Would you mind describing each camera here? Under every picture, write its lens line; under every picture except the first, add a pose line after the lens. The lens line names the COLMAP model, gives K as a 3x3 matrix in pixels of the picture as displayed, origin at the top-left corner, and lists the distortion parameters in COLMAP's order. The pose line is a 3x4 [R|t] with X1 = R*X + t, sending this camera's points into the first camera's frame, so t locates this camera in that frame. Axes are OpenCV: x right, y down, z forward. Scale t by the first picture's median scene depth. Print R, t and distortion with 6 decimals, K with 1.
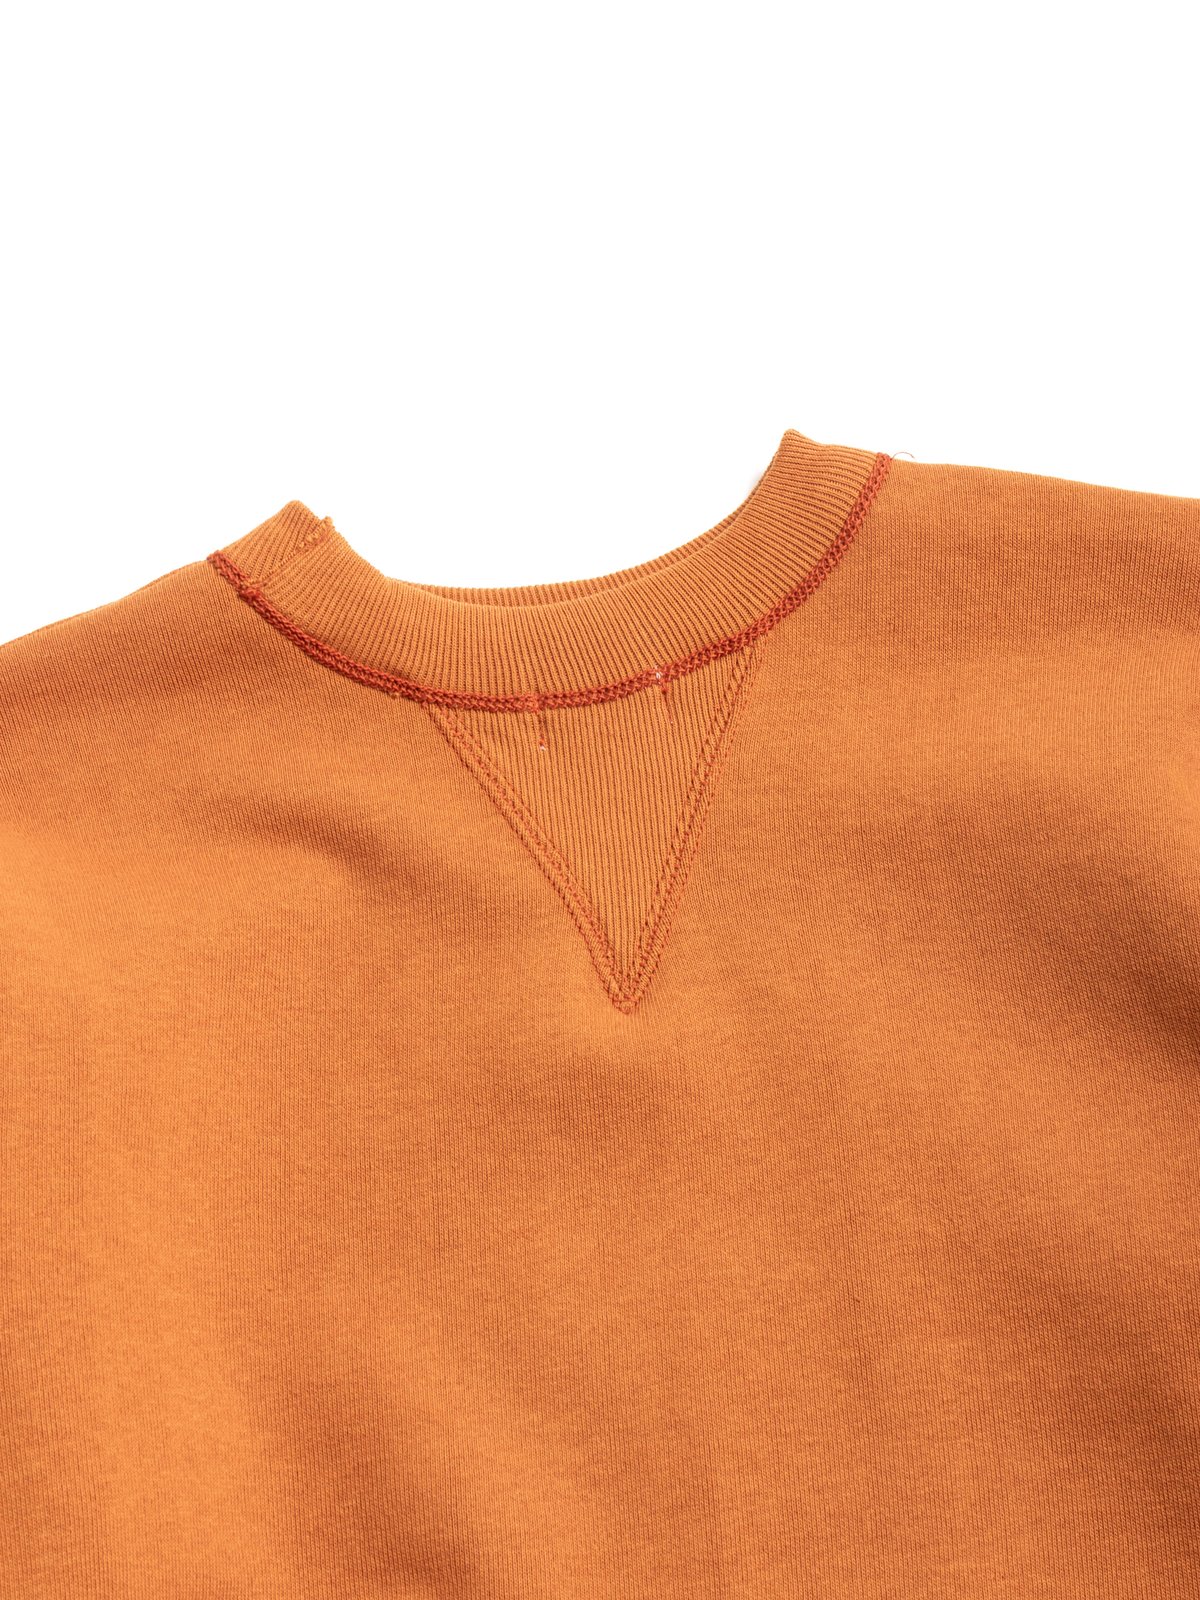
lens RADIAL K [[4199.1, 0, 606.7], [0, 4199.1, 790.5], [0, 0, 1]] dist [-0.064792, 0.000000]
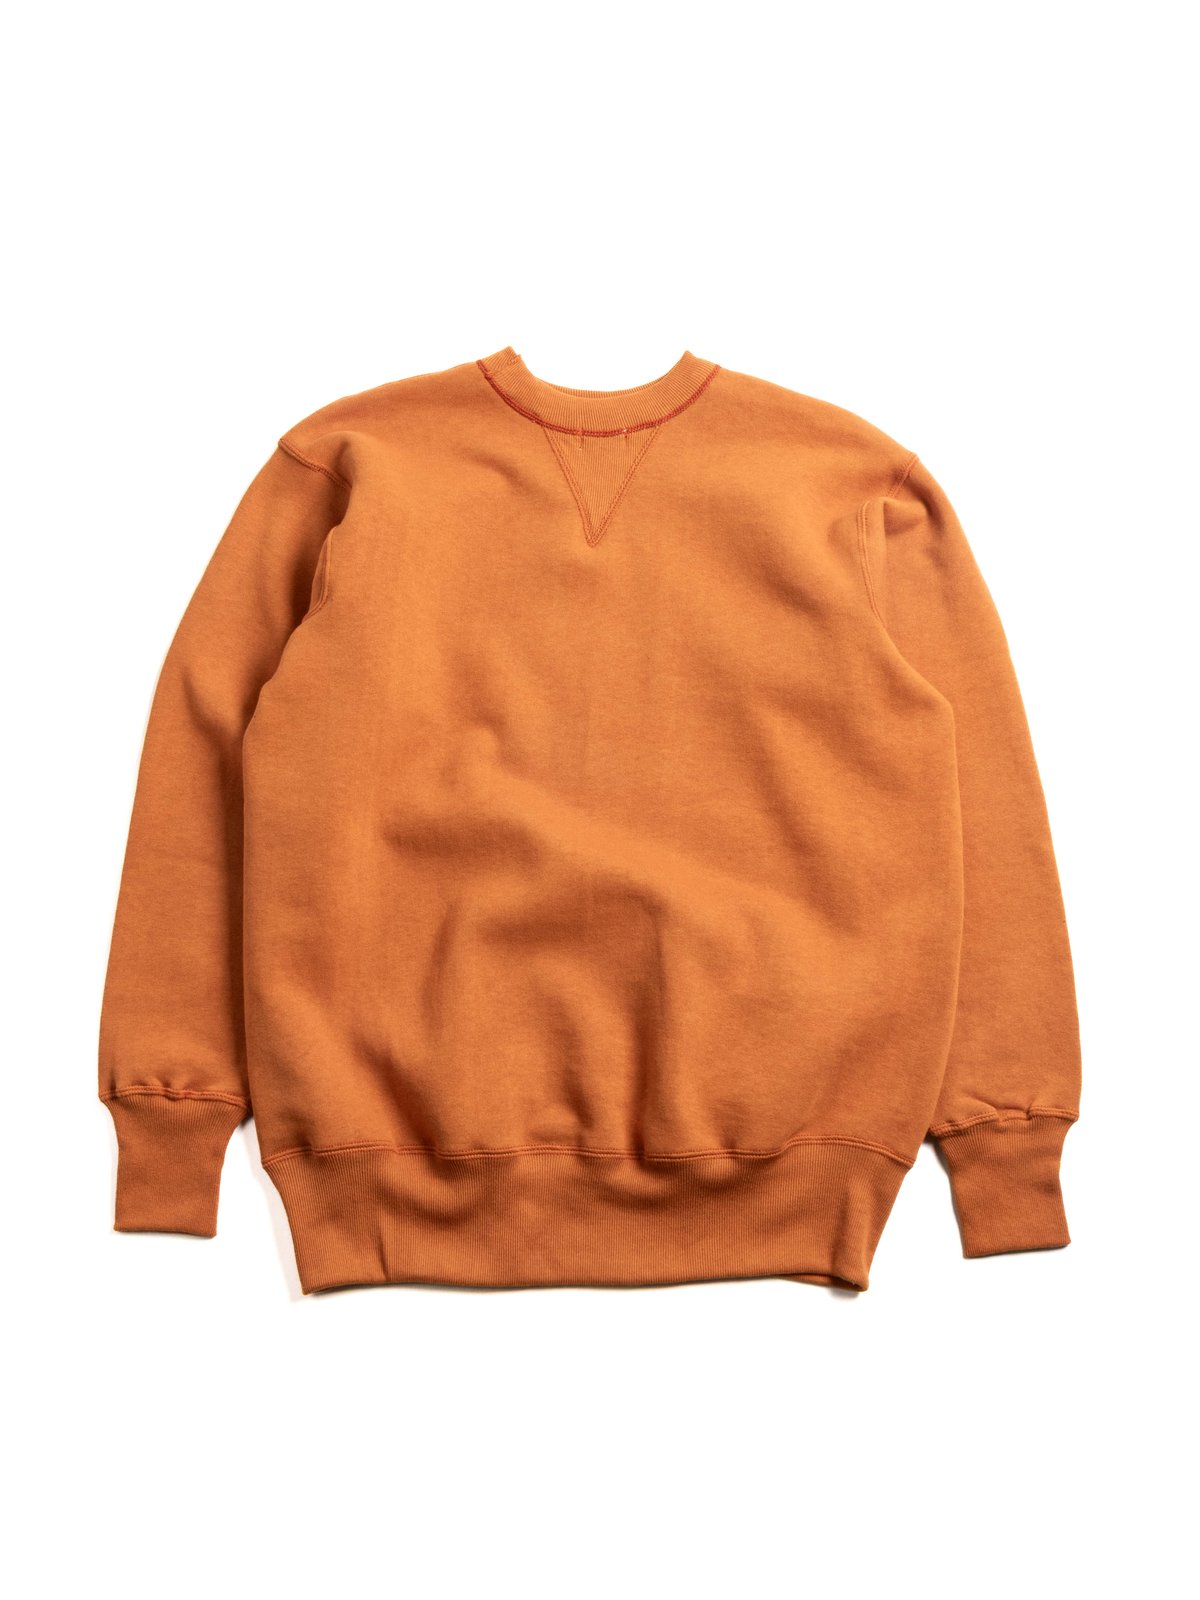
lens RADIAL K [[2022.8, 0, 602.5], [0, 2022.8, 813.7], [0, 0, 1]] dist [-0.062990, 0.000000]
pose [[0.984076, 0.176556, -0.020562, 0.074302], [-0.167535, 0.959949, 0.224567, -0.086285], [0.059387, -0.217546, 0.974242, -0.408055]]
